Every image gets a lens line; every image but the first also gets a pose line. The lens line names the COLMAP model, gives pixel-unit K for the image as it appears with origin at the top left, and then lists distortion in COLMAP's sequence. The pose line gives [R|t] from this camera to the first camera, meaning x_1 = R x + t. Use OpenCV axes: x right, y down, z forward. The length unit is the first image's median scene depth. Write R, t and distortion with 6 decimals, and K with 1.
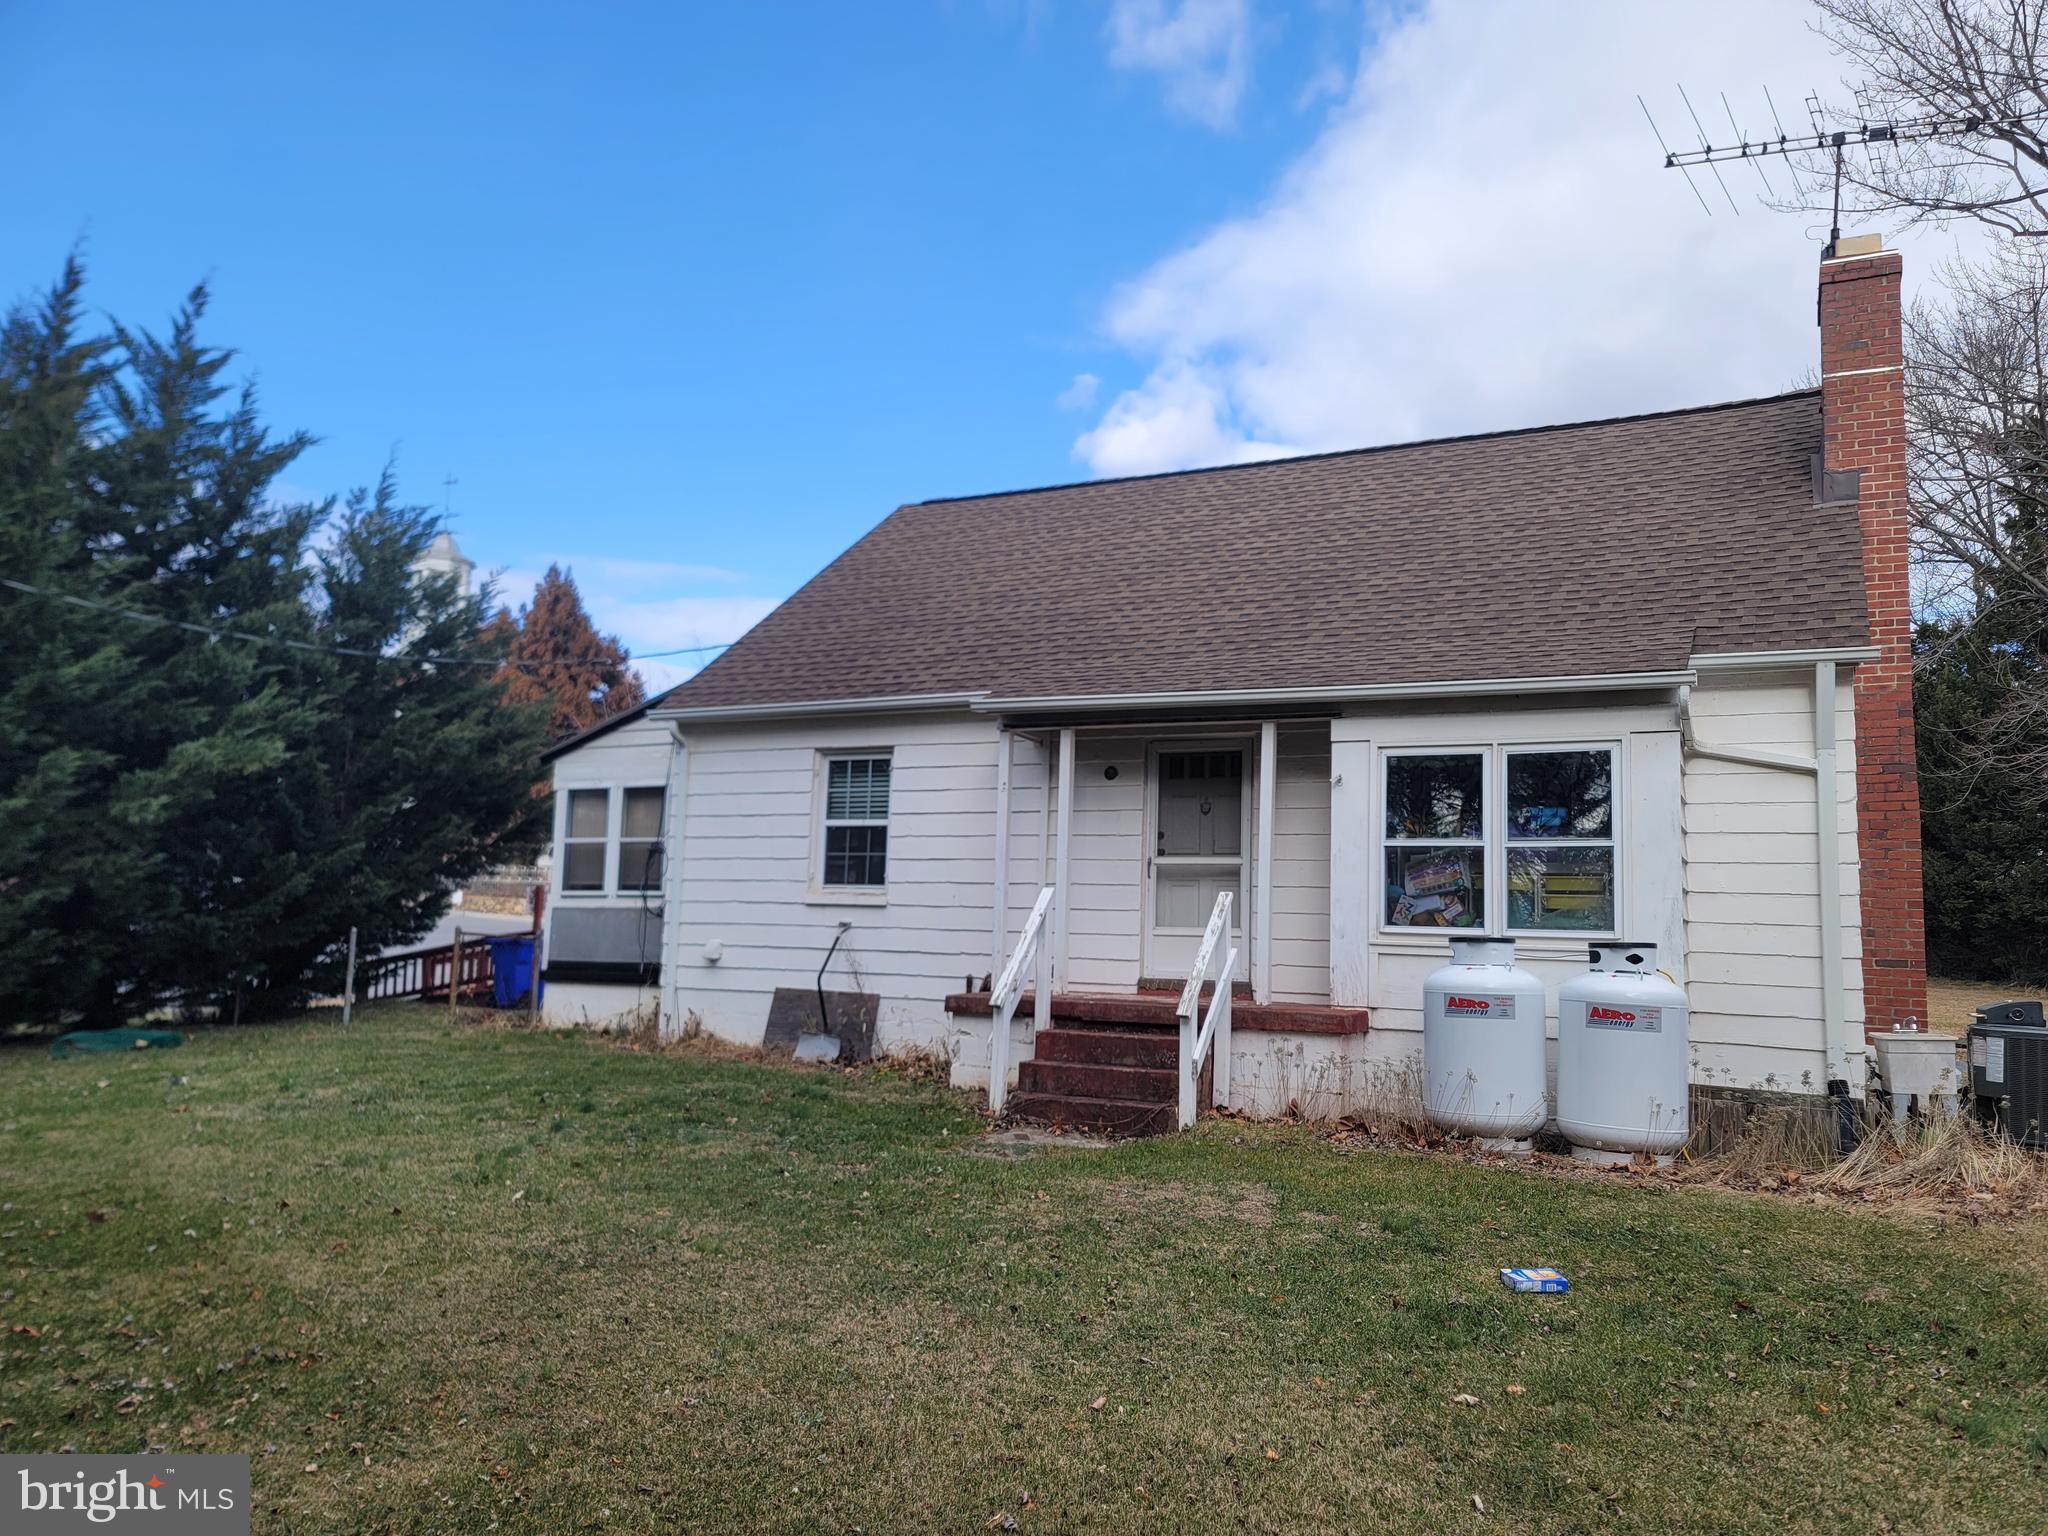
lens RADIAL K [[1492.1, 0, 1034.6], [0, 1492.1, 766.4], [0, 0, 1]] dist [0.074711, -0.048085]
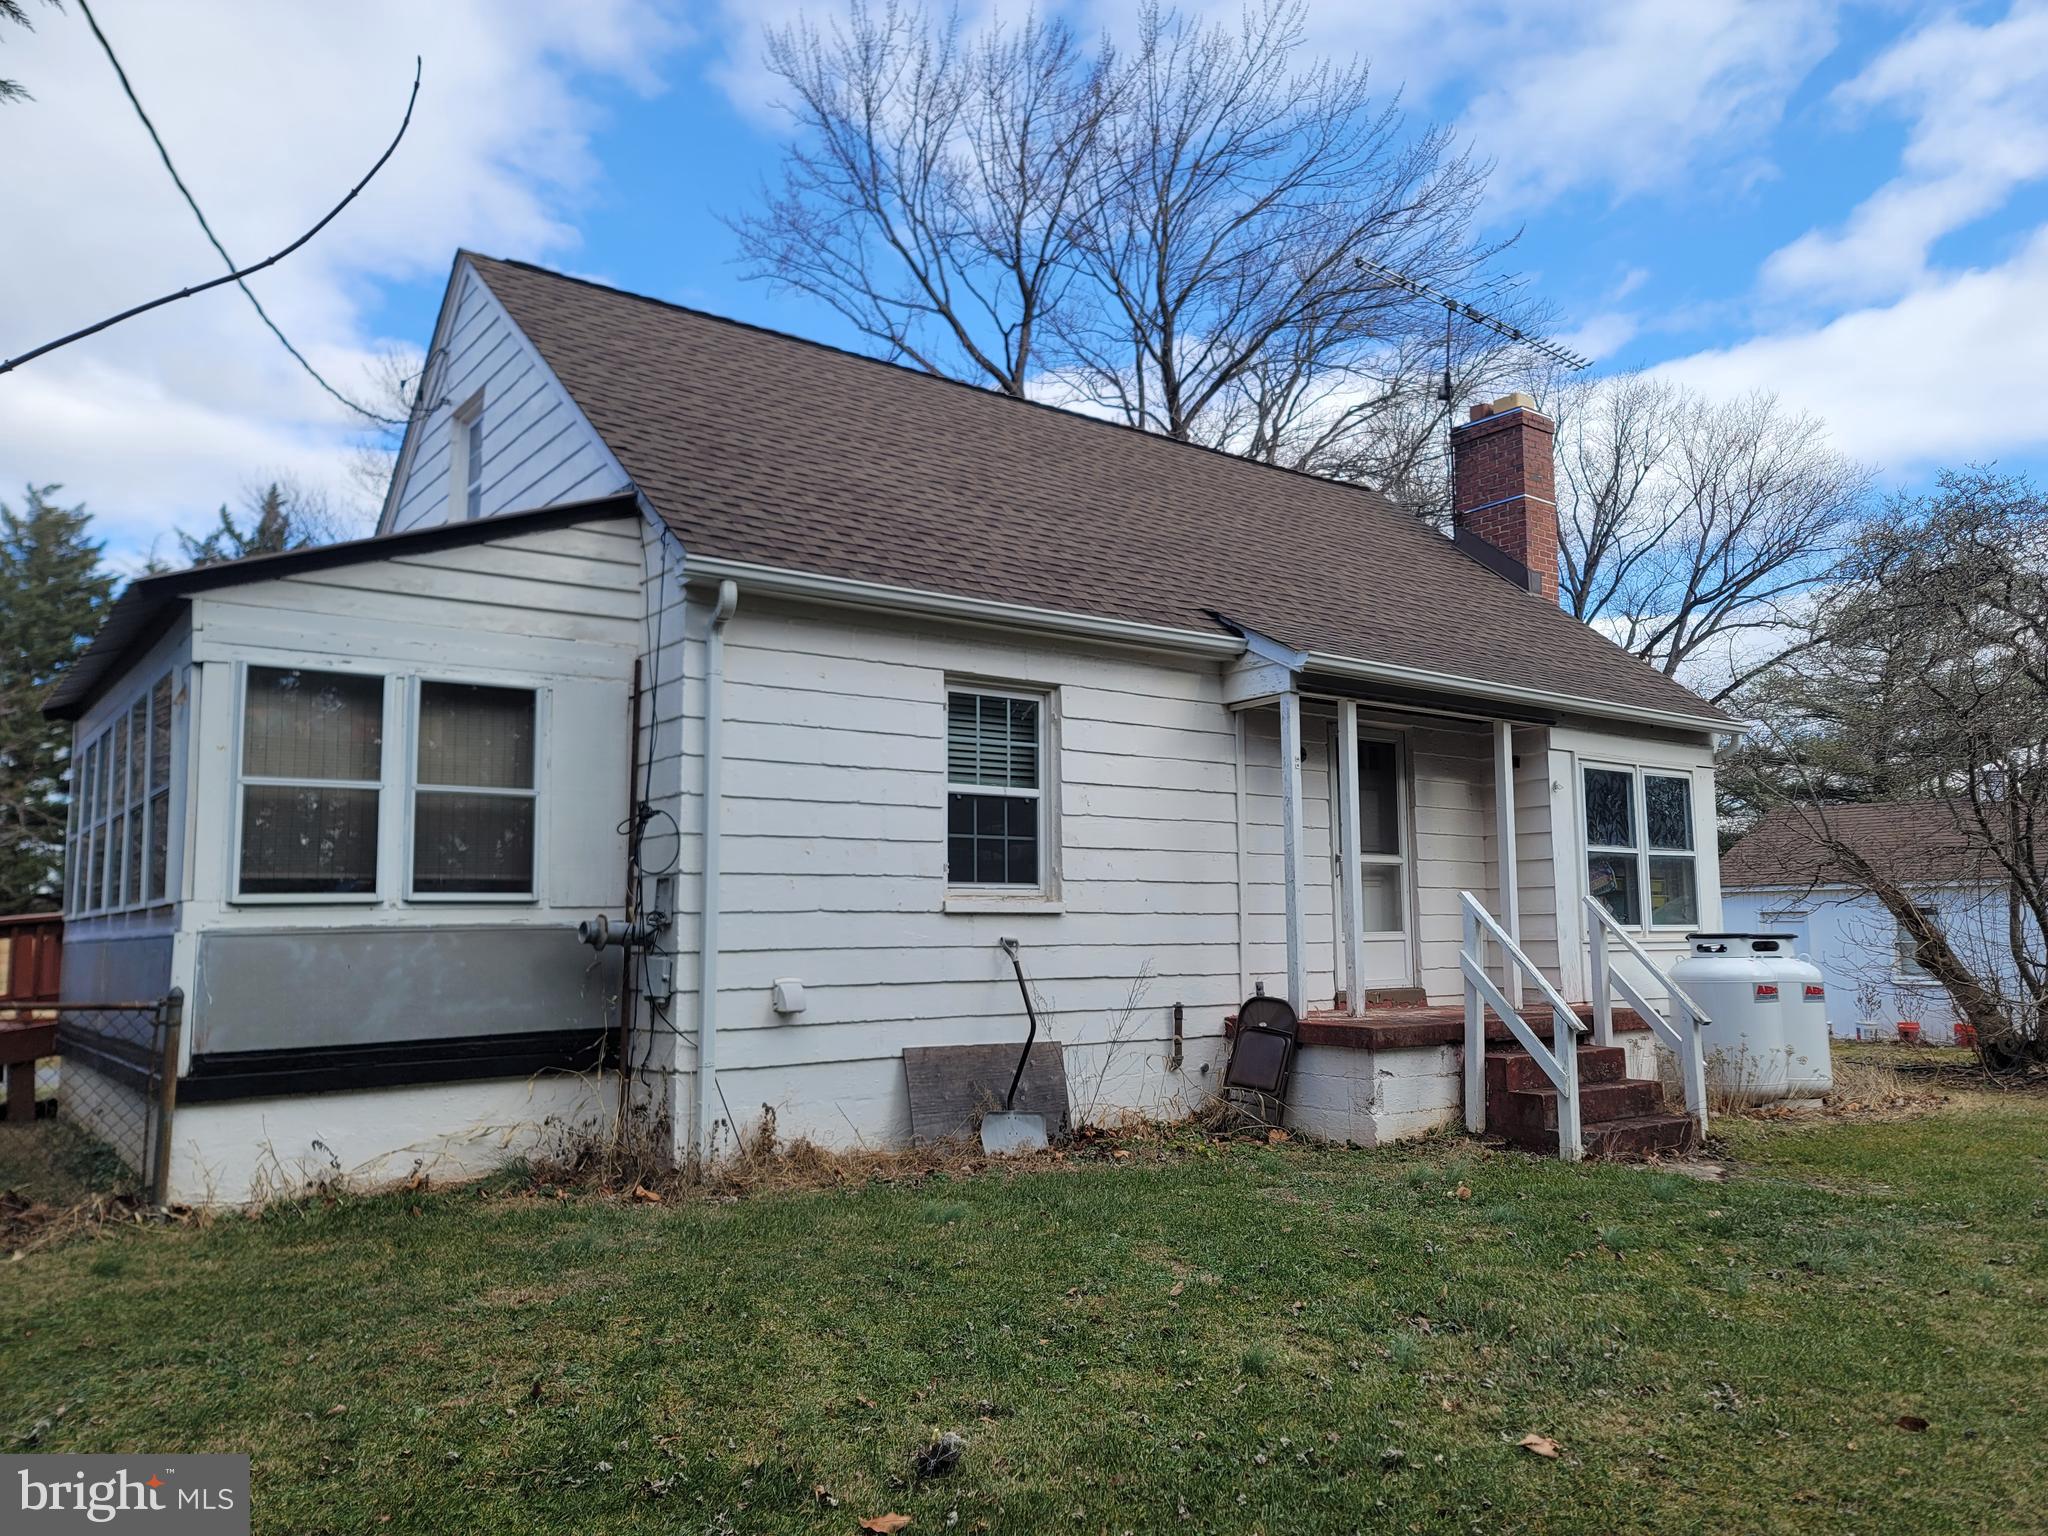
lens RADIAL K [[1490.5, 0, 1072.0], [0, 1490.5, 799.9], [0, 0, 1]] dist [0.072997, -0.033460]
pose [[0.436632, 0.053679, 0.898037, -0.698467], [-0.075664, 0.996873, -0.022799, 0.053927], [-0.896453, -0.057995, 0.439328, 0.670805]]
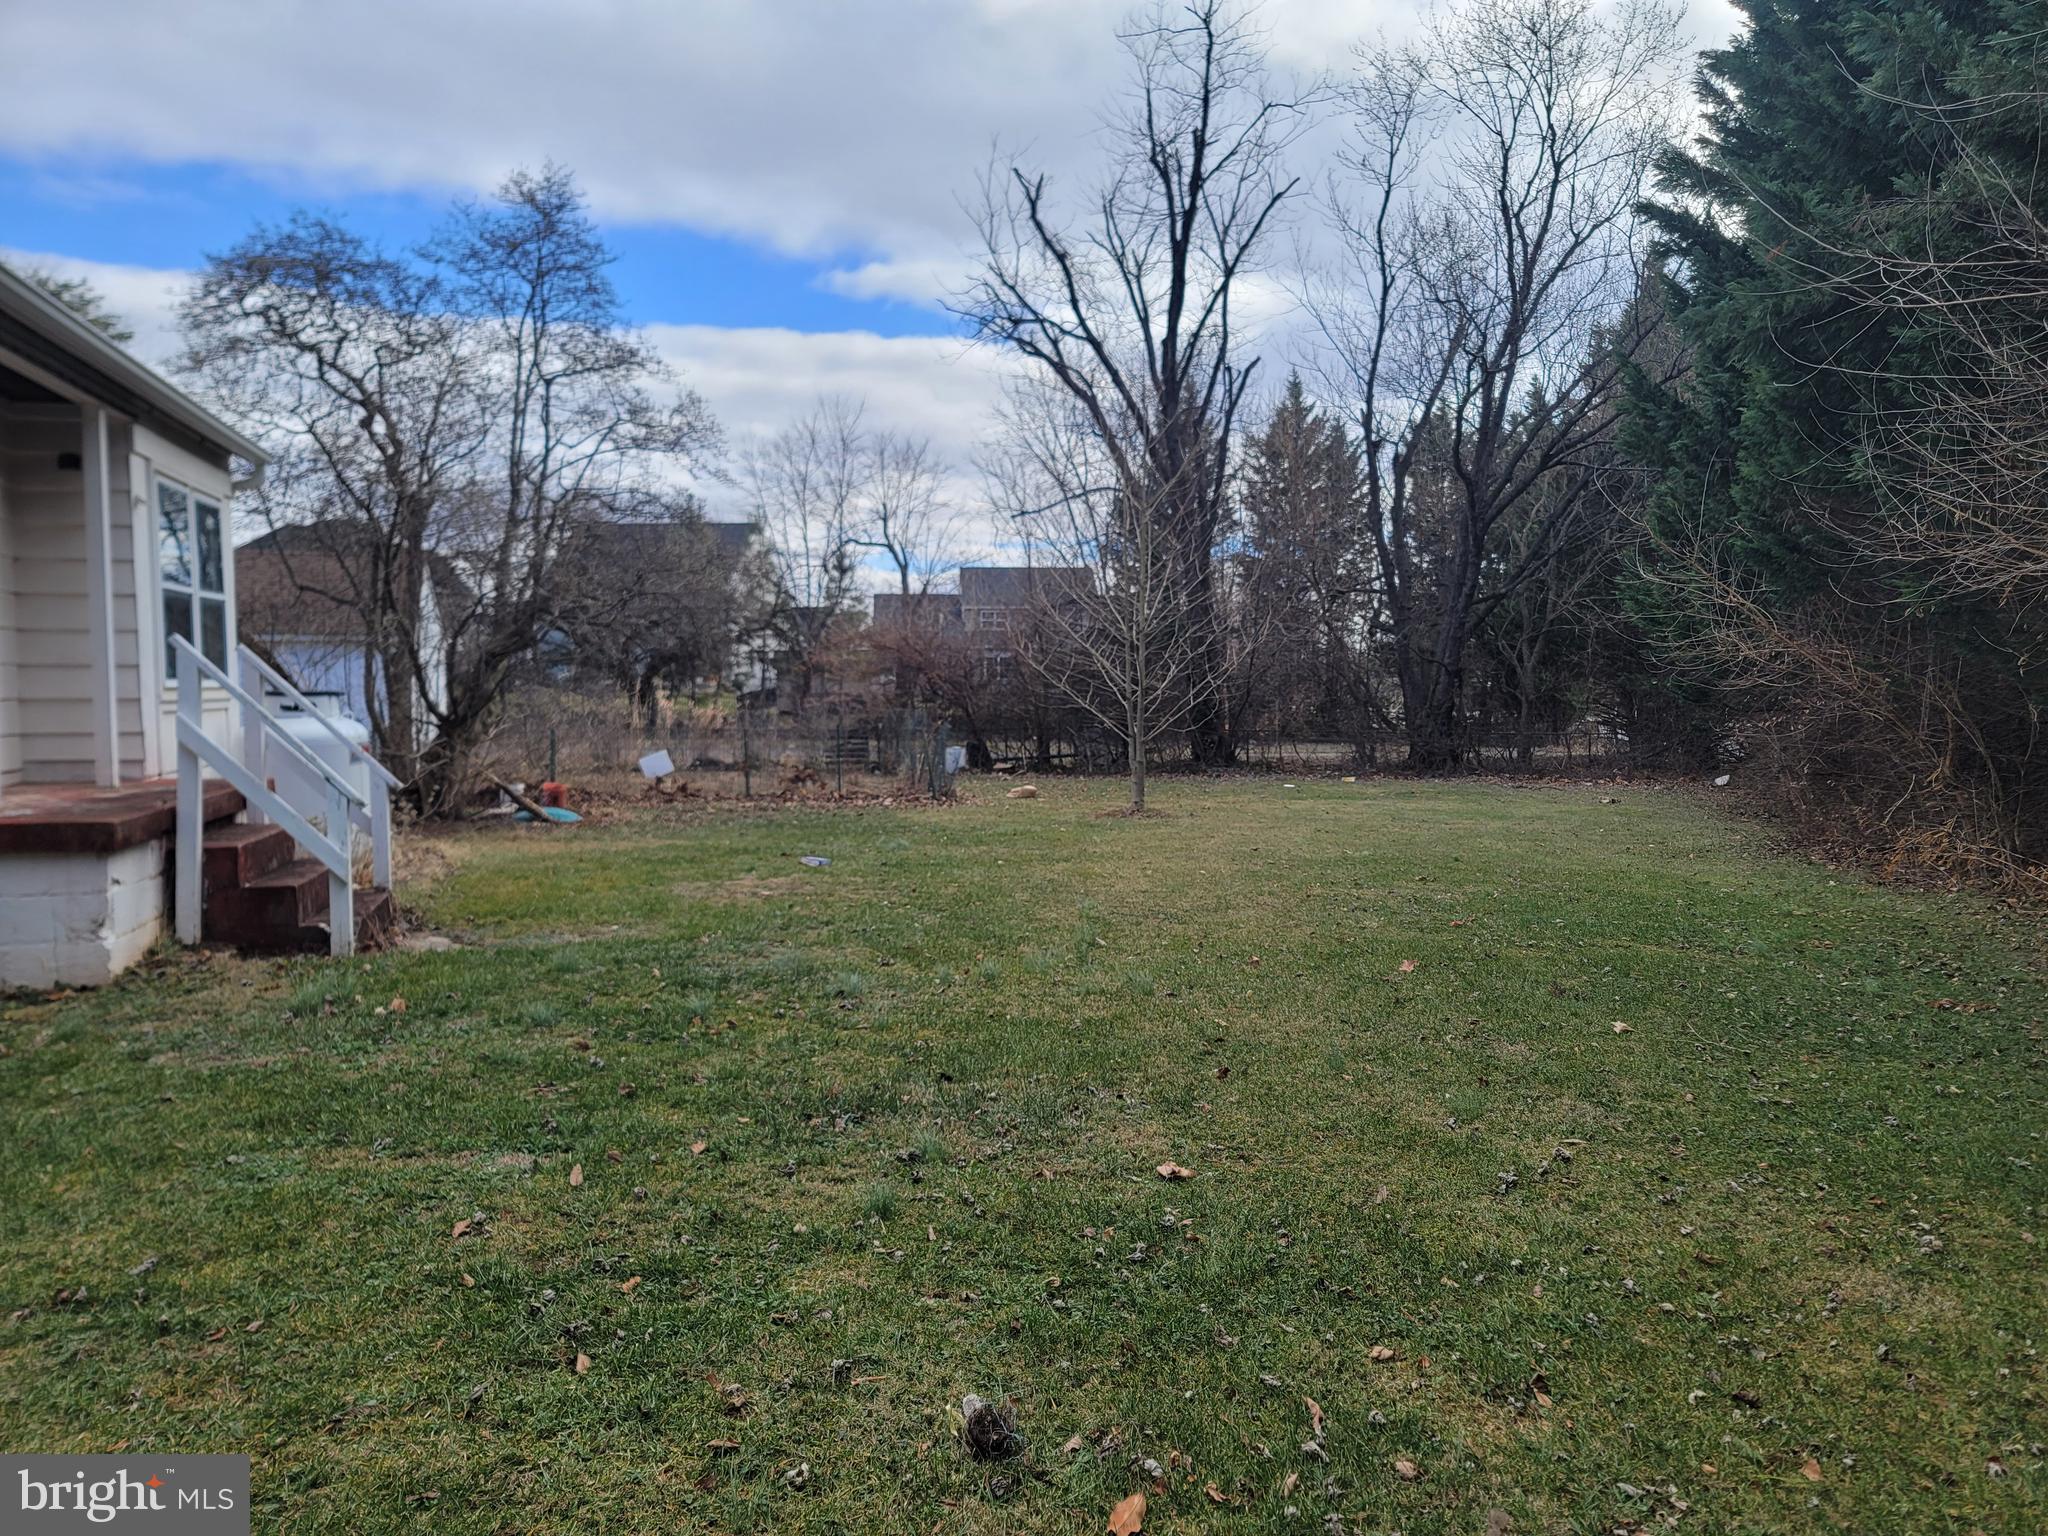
lens RADIAL K [[1492.1, 0, 1064.0], [0, 1492.1, 784.5], [0, 0, 1]] dist [0.074711, -0.048085]
pose [[-0.673287, -0.073709, 0.735698, -0.598704], [-0.095713, 0.995335, 0.012129, 0.082595], [-0.733160, -0.062249, -0.677201, 0.942017]]
